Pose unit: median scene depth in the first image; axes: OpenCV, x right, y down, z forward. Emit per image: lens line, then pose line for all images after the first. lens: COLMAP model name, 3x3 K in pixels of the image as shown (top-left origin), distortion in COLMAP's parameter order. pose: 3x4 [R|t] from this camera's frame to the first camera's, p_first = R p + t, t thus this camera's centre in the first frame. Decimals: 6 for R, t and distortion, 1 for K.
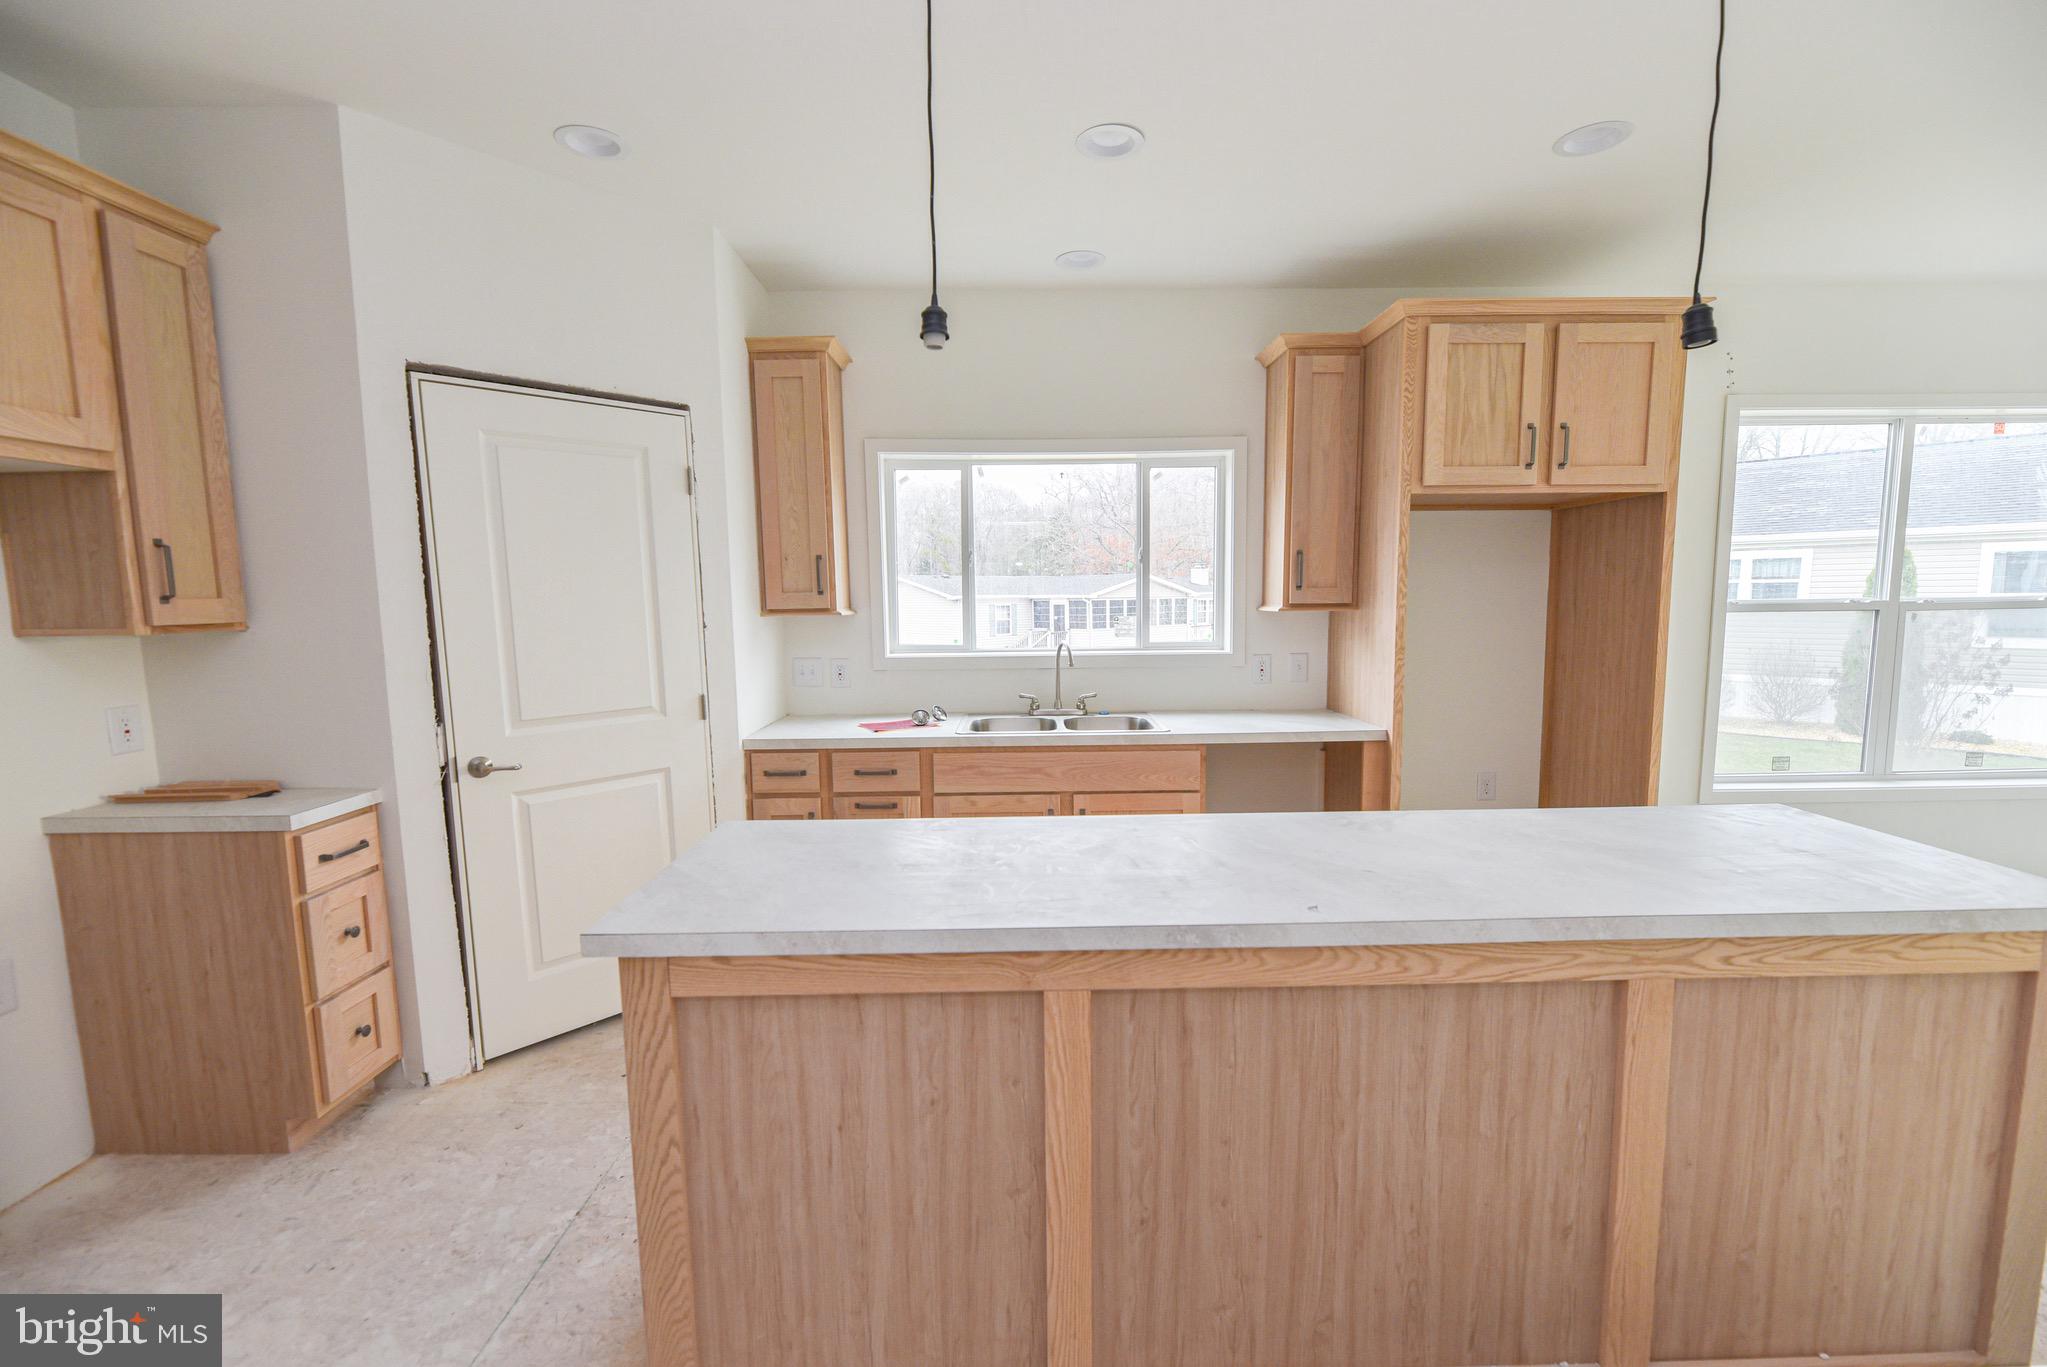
lens RADIAL K [[834.3, 0, 1098.0], [0, 834.3, 688.9], [0, 0, 1]] dist [-0.000644, -0.000128]
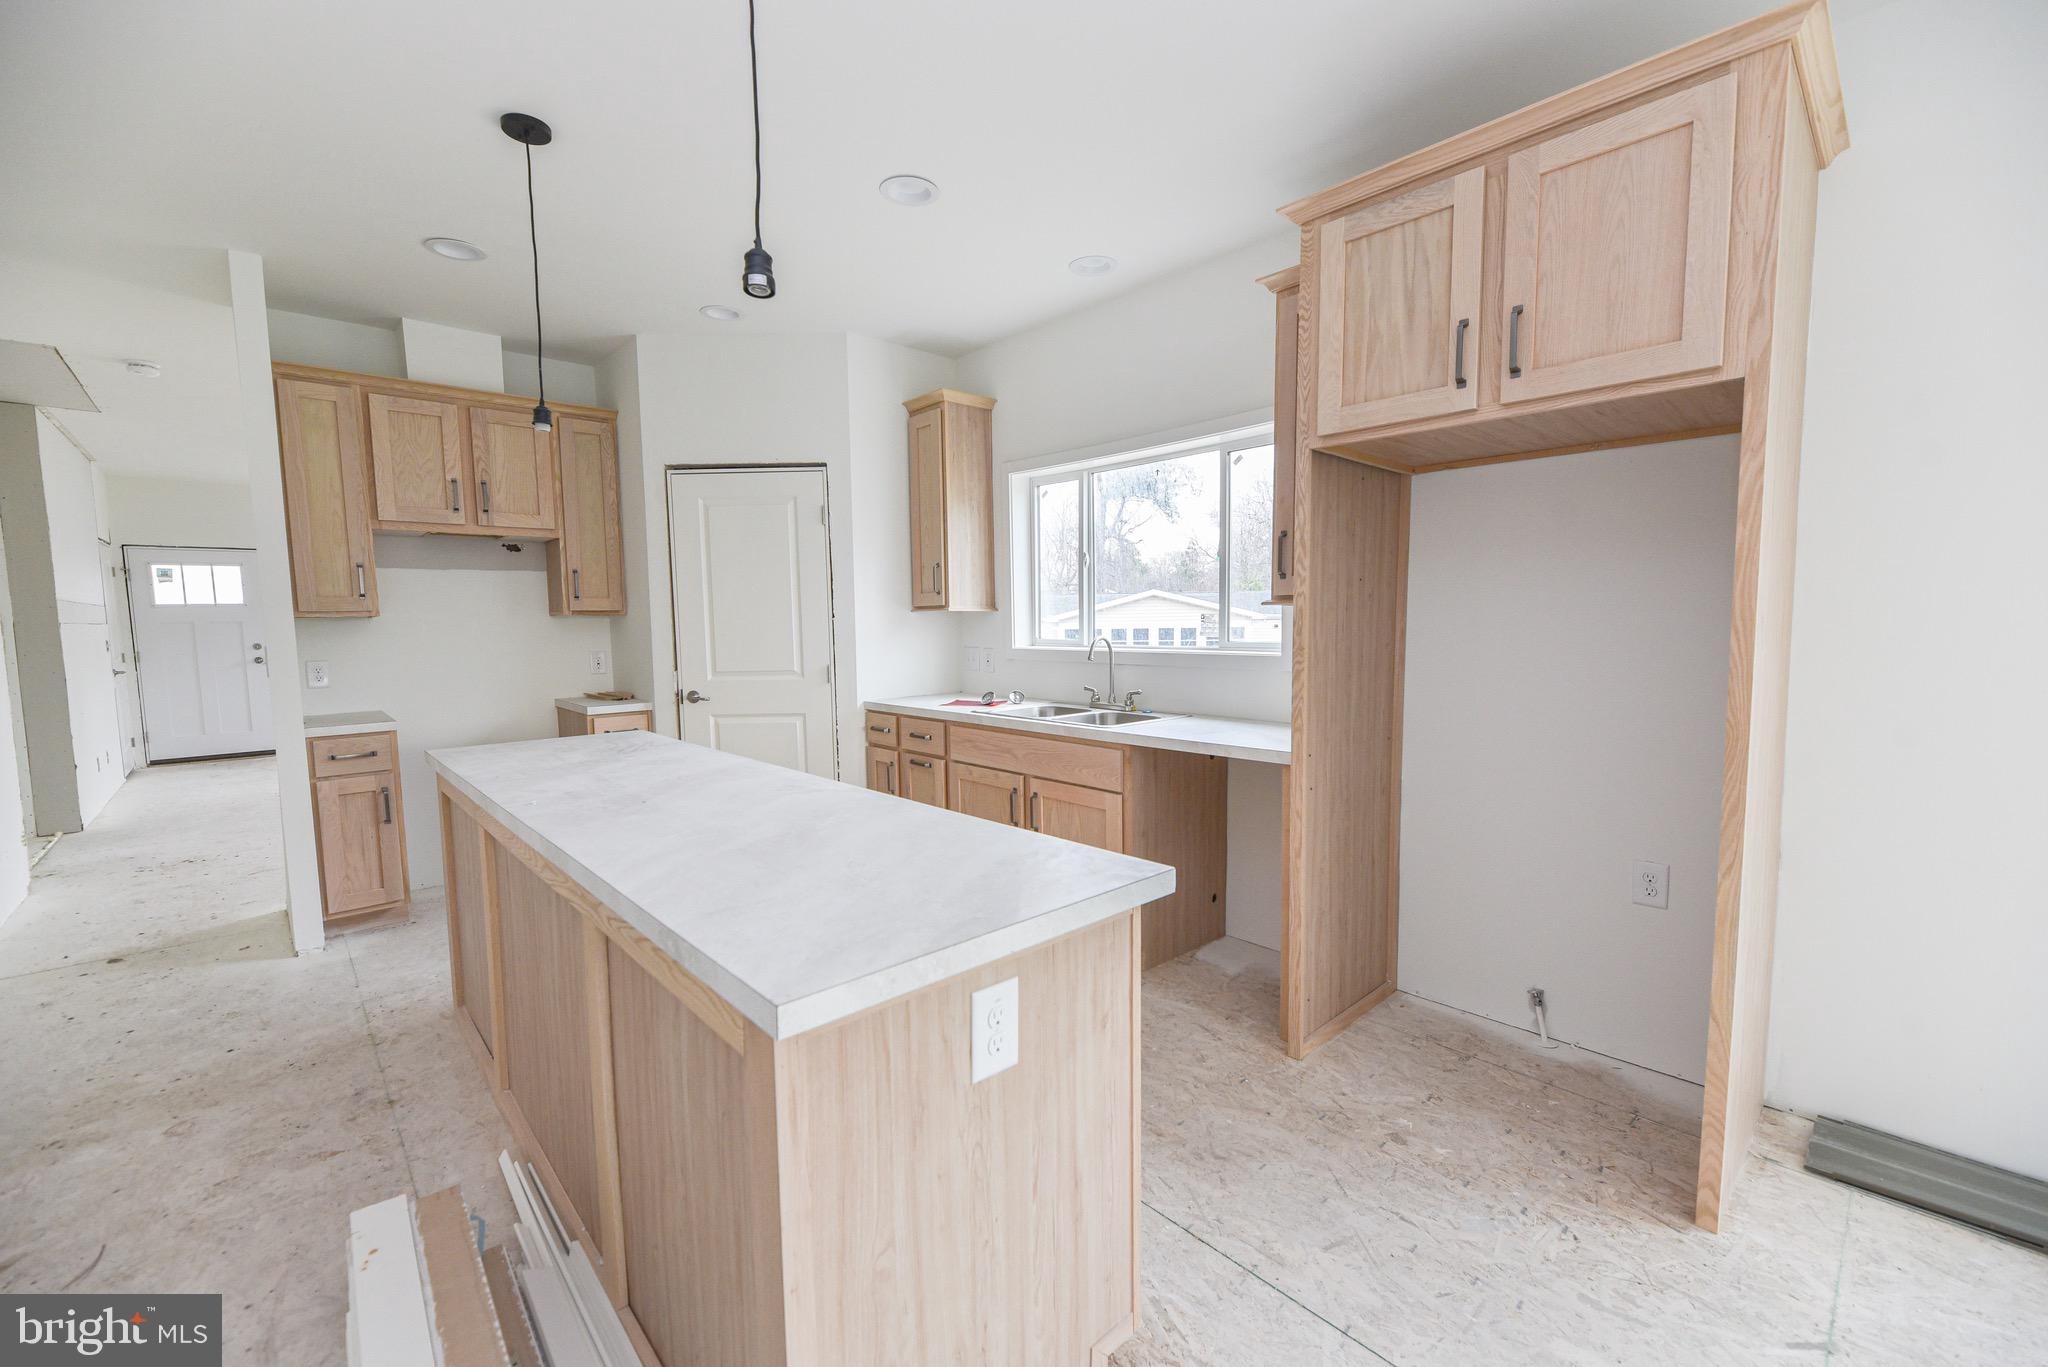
lens RADIAL K [[834.7, 0, 1026.1], [0, 834.7, 694.6], [0, 0, 1]] dist [-0.000644, -0.000128]
pose [[0.671108, 0.070464, -0.738003, 0.803589], [-0.079122, 0.996595, 0.023204, -0.003286], [0.737125, 0.042820, 0.674398, 0.295990]]
